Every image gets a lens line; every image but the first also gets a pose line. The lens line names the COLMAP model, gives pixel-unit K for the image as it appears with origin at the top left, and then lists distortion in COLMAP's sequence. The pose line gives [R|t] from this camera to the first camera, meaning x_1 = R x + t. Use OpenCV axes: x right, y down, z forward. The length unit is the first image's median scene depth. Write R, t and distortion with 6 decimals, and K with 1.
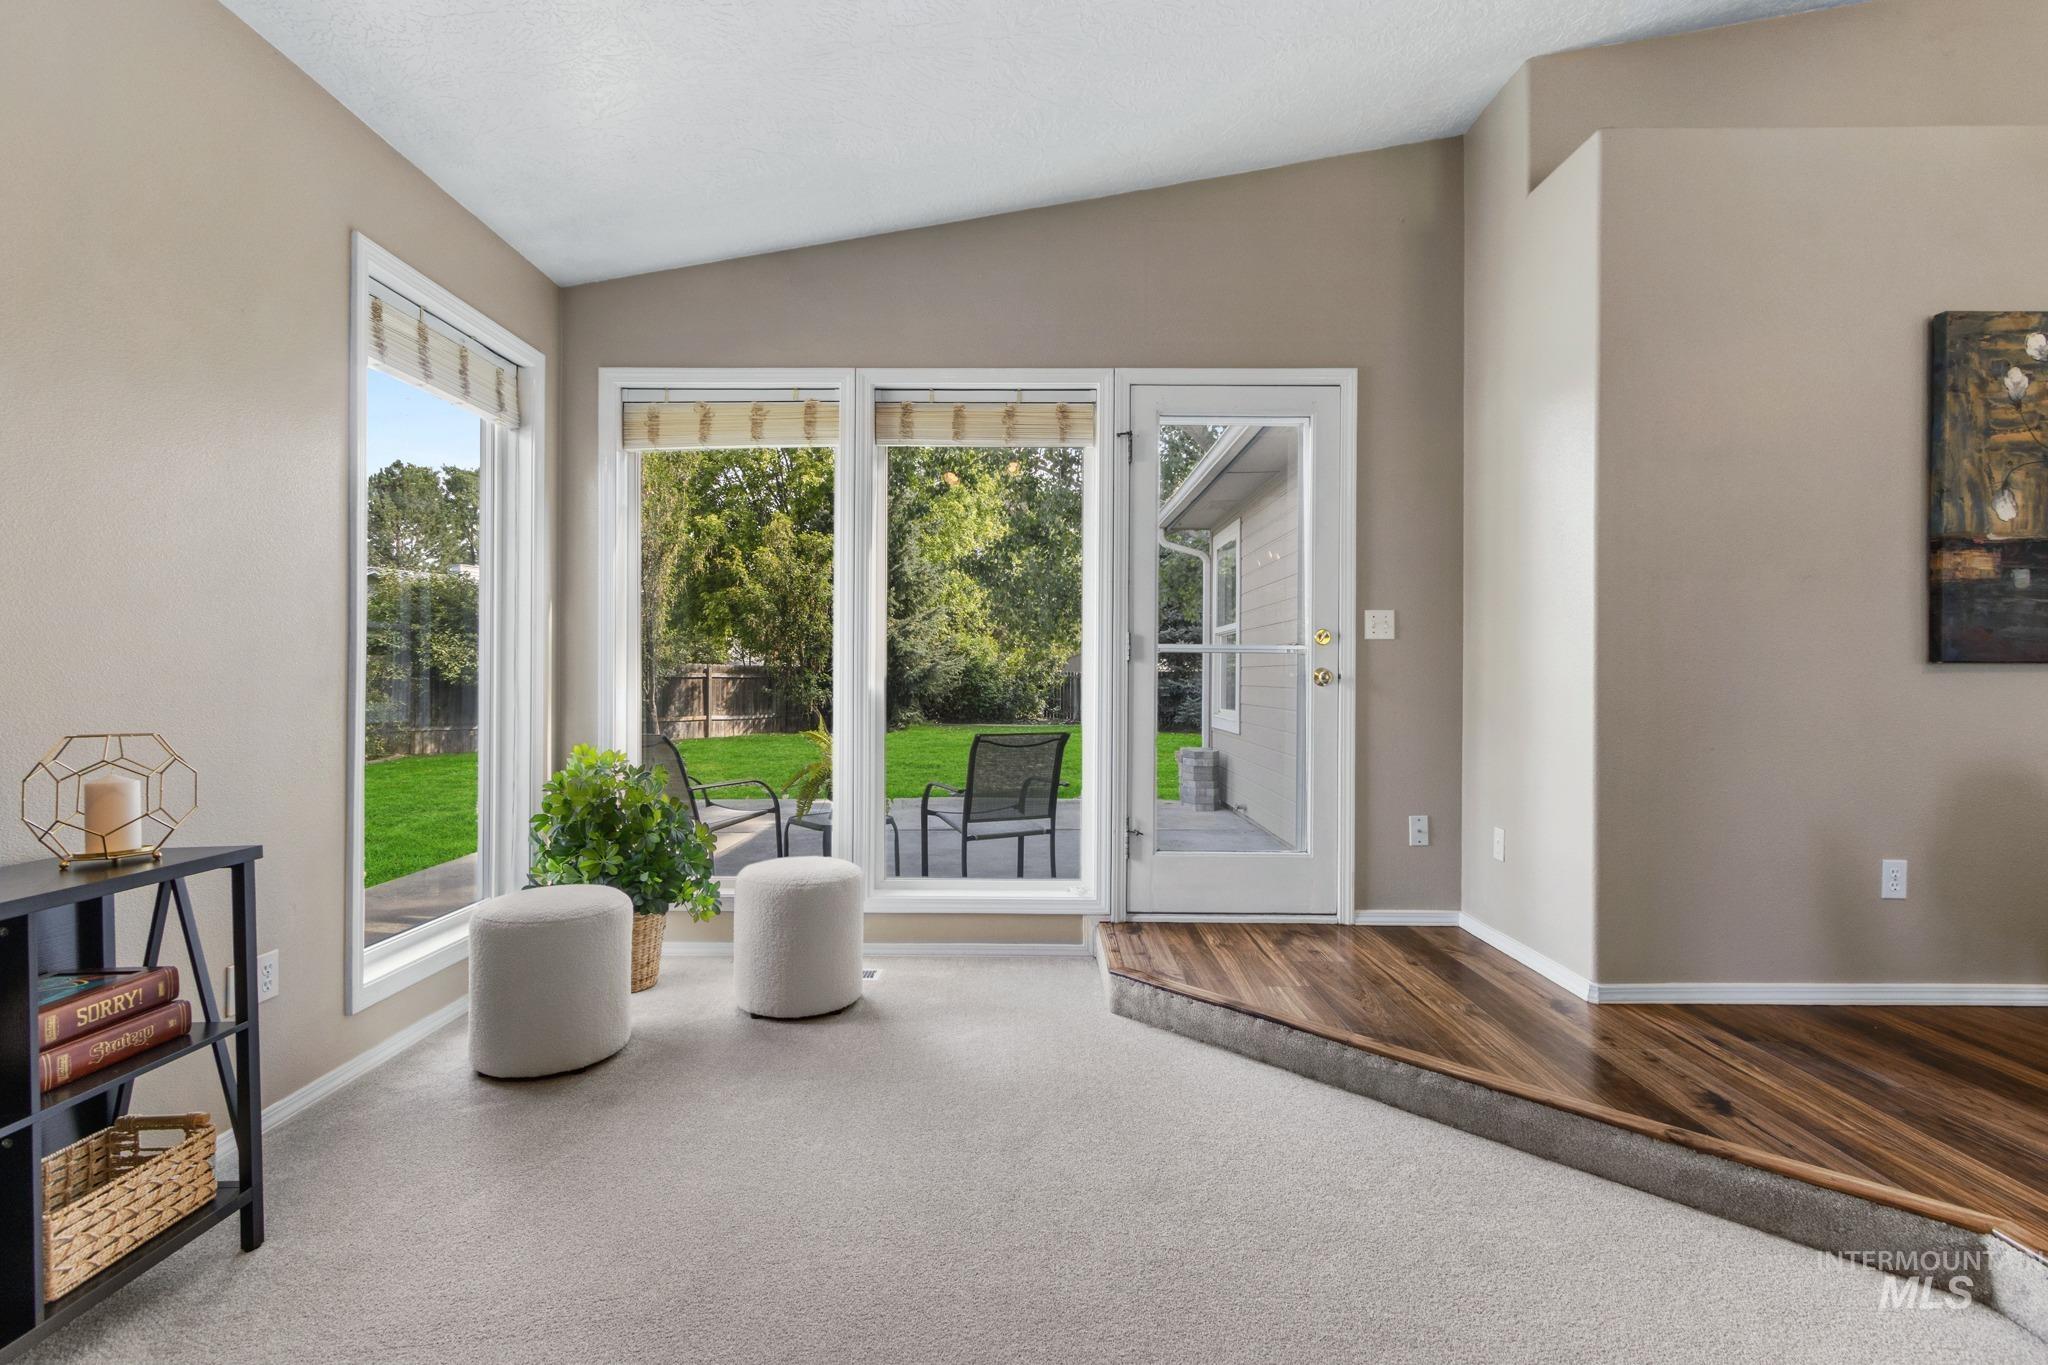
lens RADIAL K [[952.1, 0, 1026.8], [0, 952.1, 672.7], [0, 0, 1]] dist [-0.000876, -0.000114]
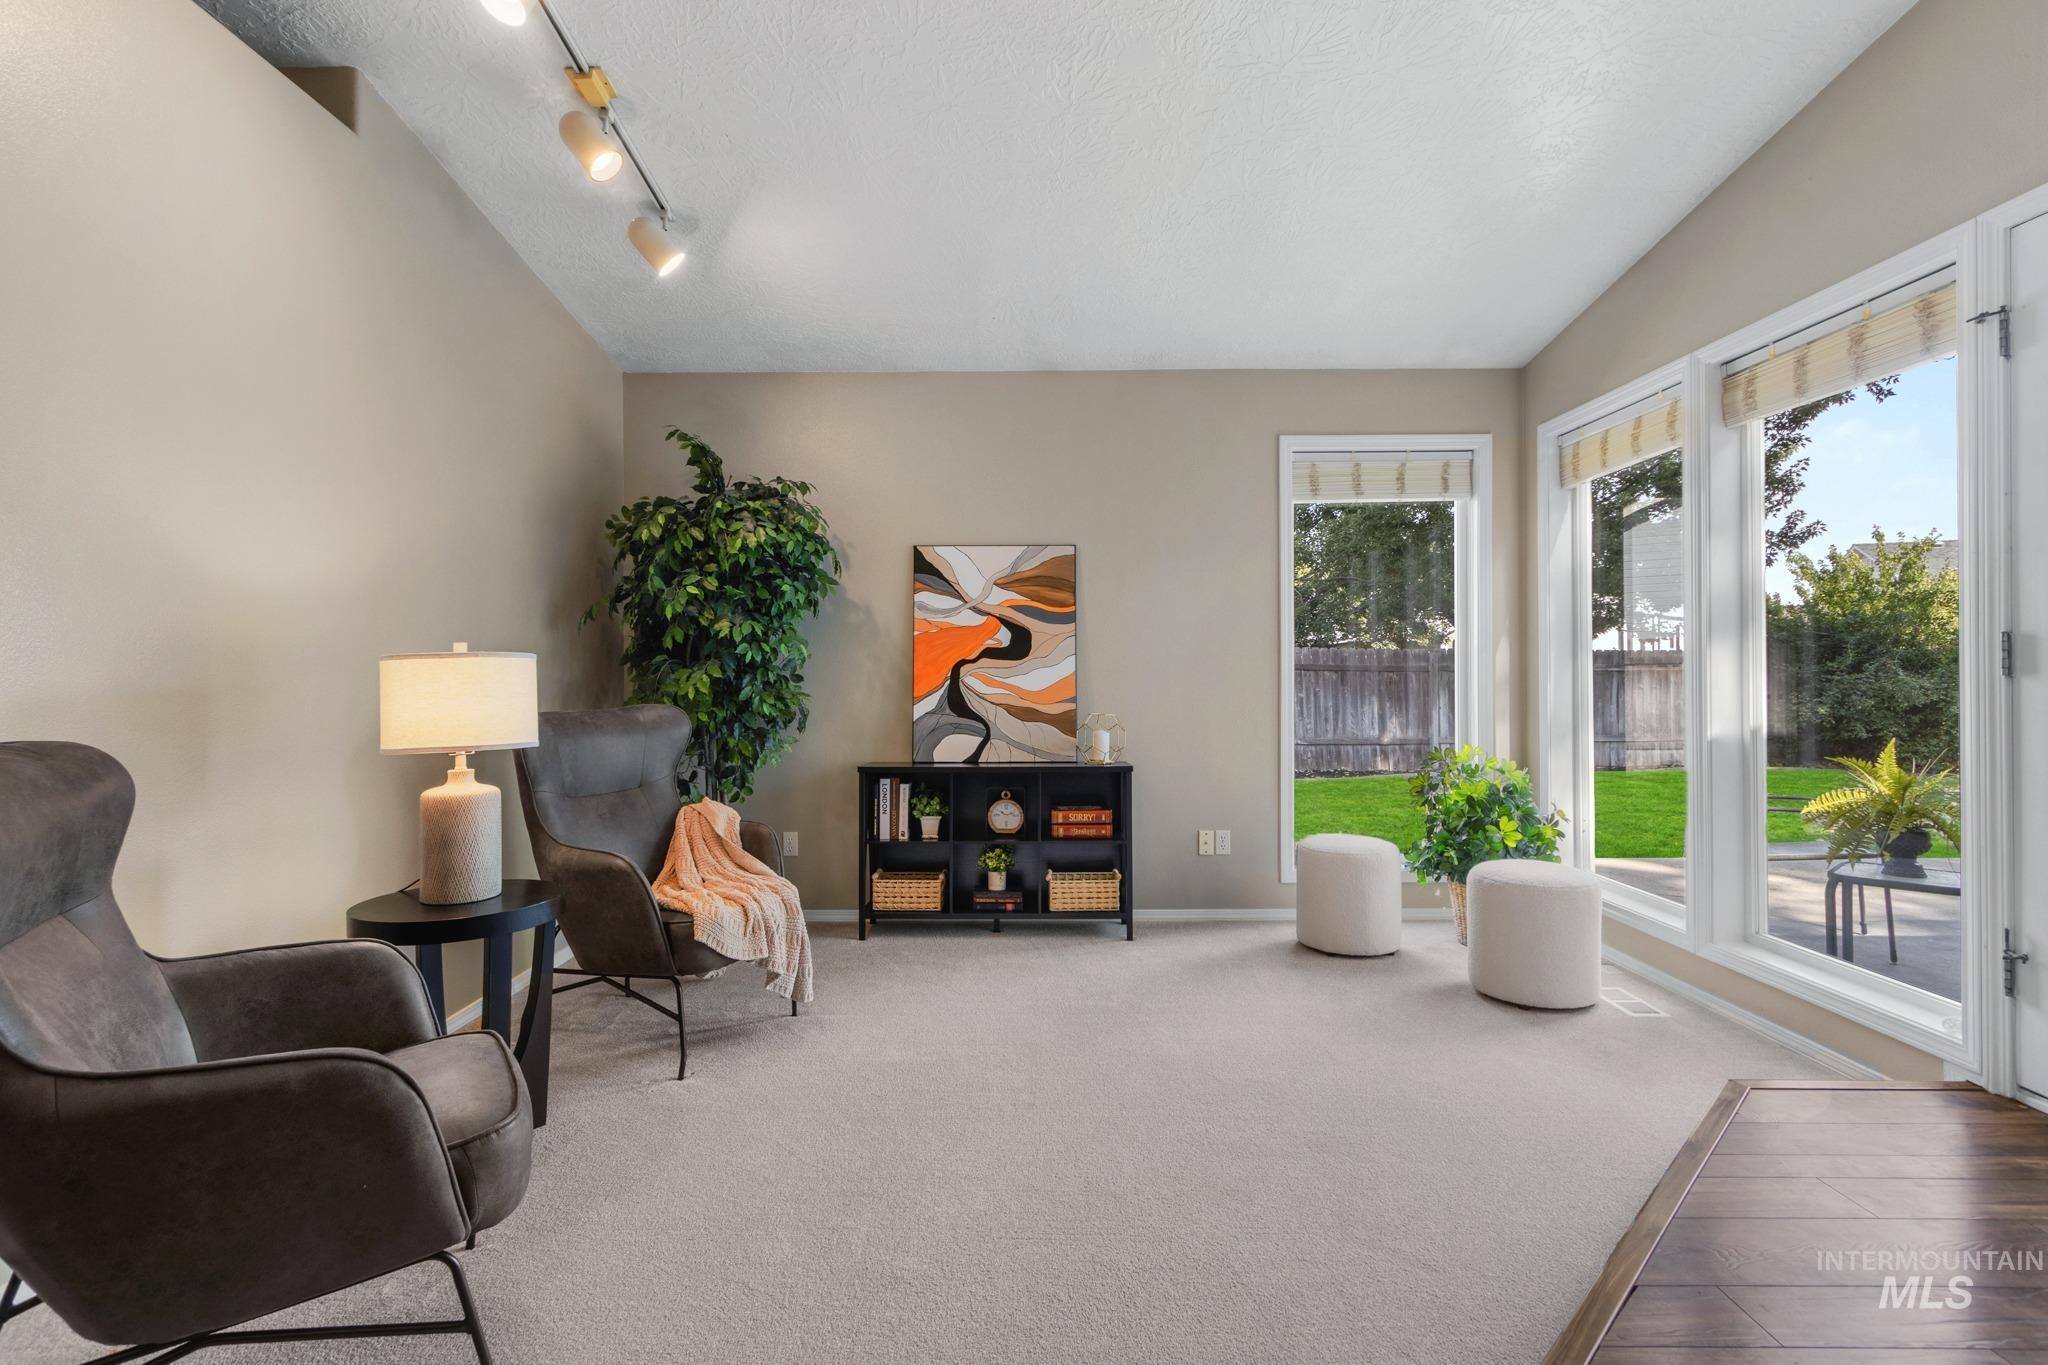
lens RADIAL K [[952.1, 0, 1026.8], [0, 952.1, 672.7], [0, 0, 1]] dist [-0.000876, -0.000114]
pose [[0.008631, -0.002547, -0.999960, 0.966818], [0.006998, 0.999972, -0.002487, -0.024586], [0.999938, -0.006976, 0.008649, 0.480683]]
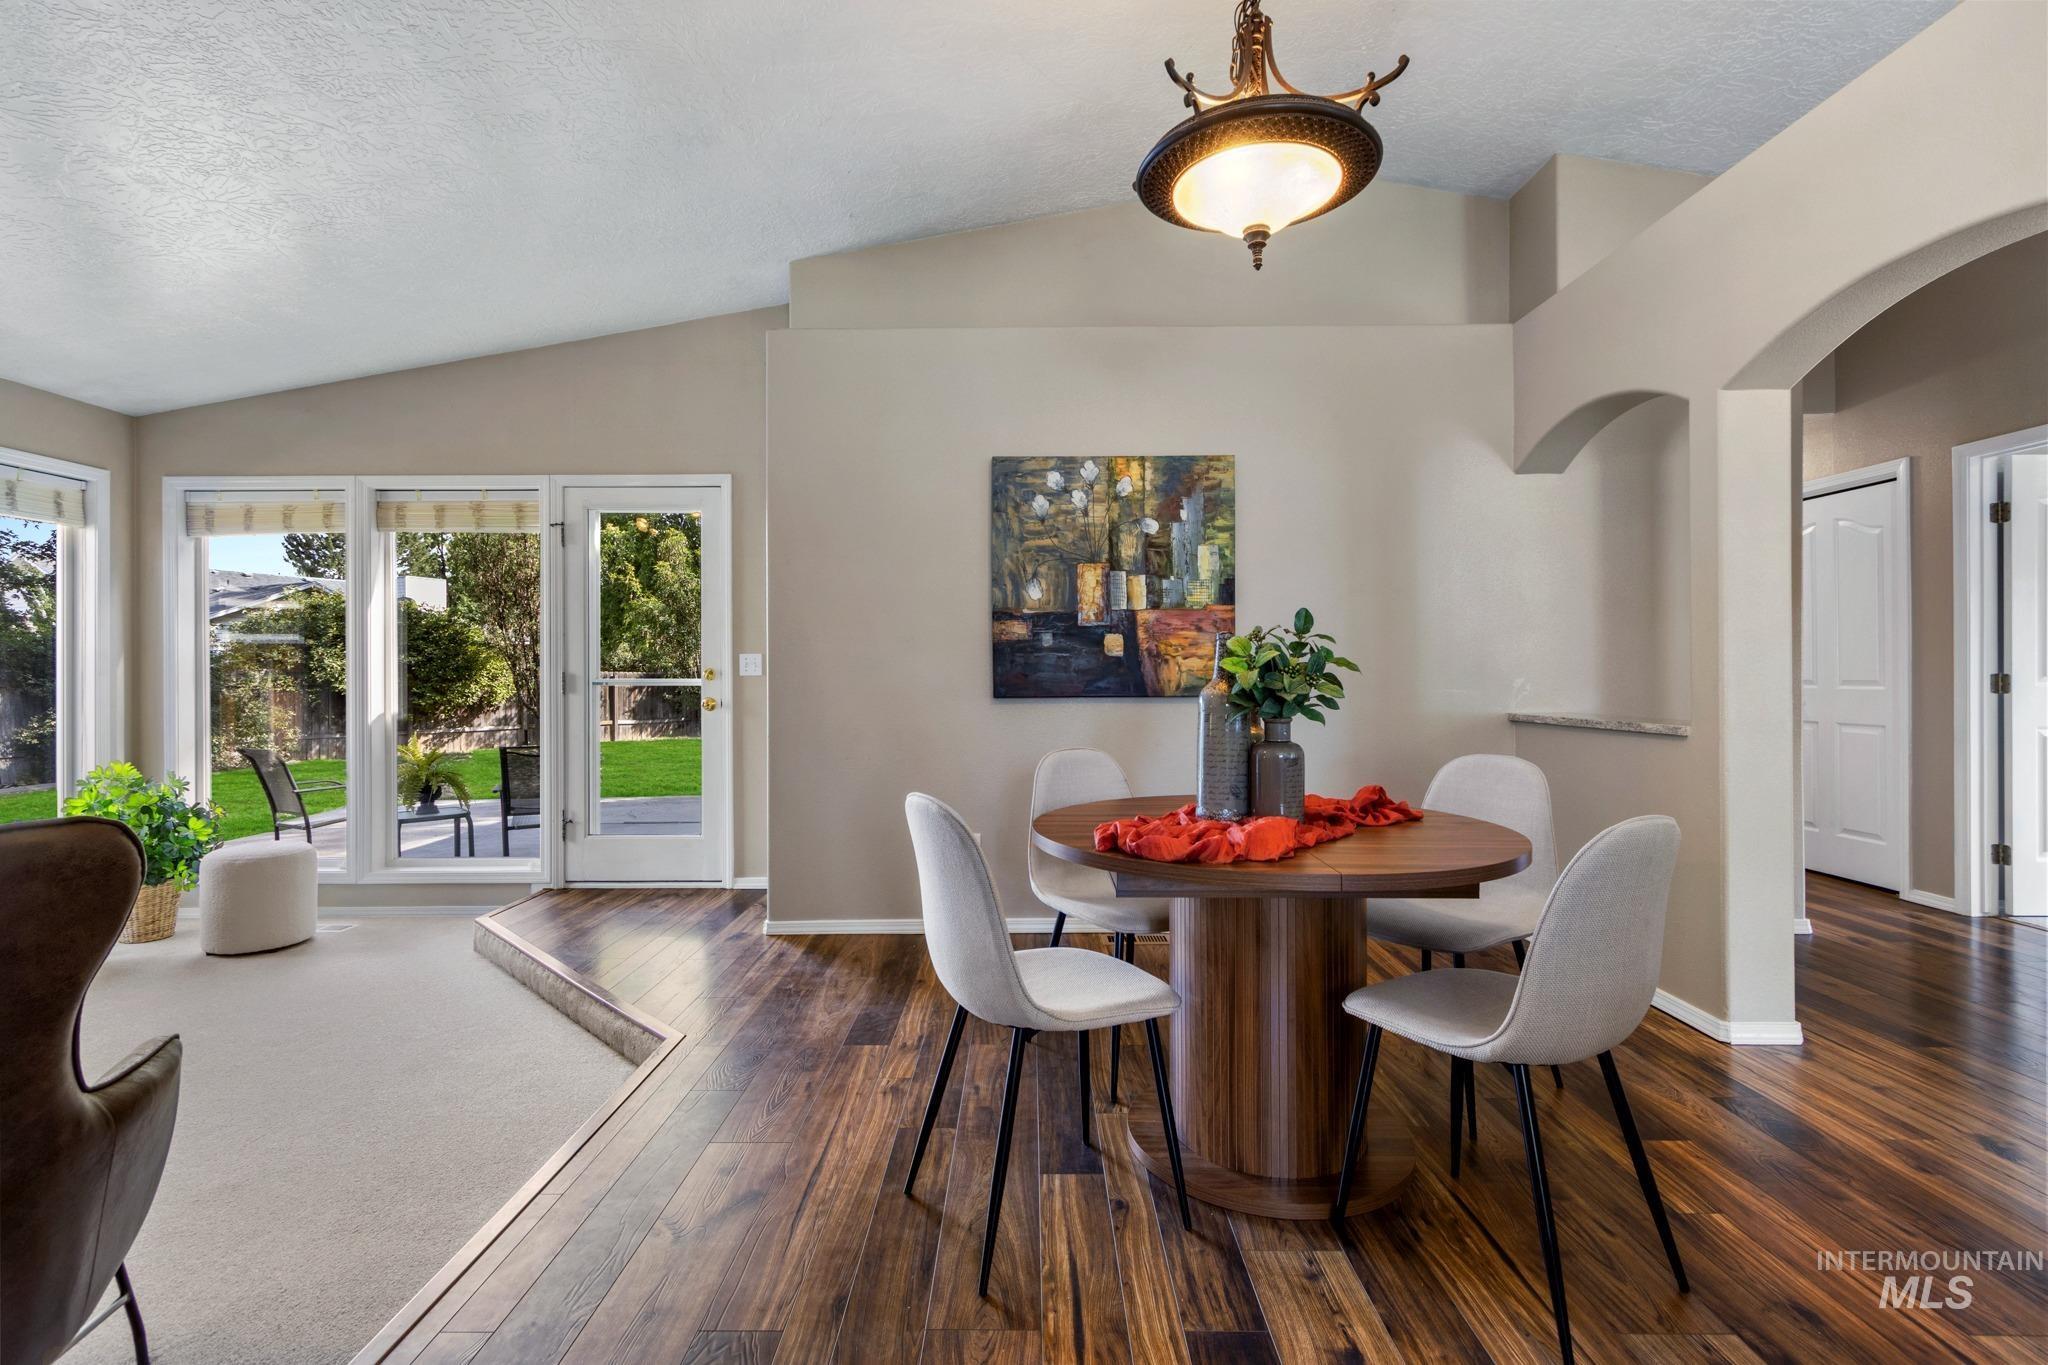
lens RADIAL K [[934.5, 0, 1020.4], [0, 934.5, 670.3], [0, 0, 1]] dist [0.001619, 0.000286]
pose [[0.999912, -0.008778, 0.009955, 0.990790], [0.008794, 0.999960, -0.001591, -0.049809], [-0.009941, 0.001679, 0.999949, -0.432560]]
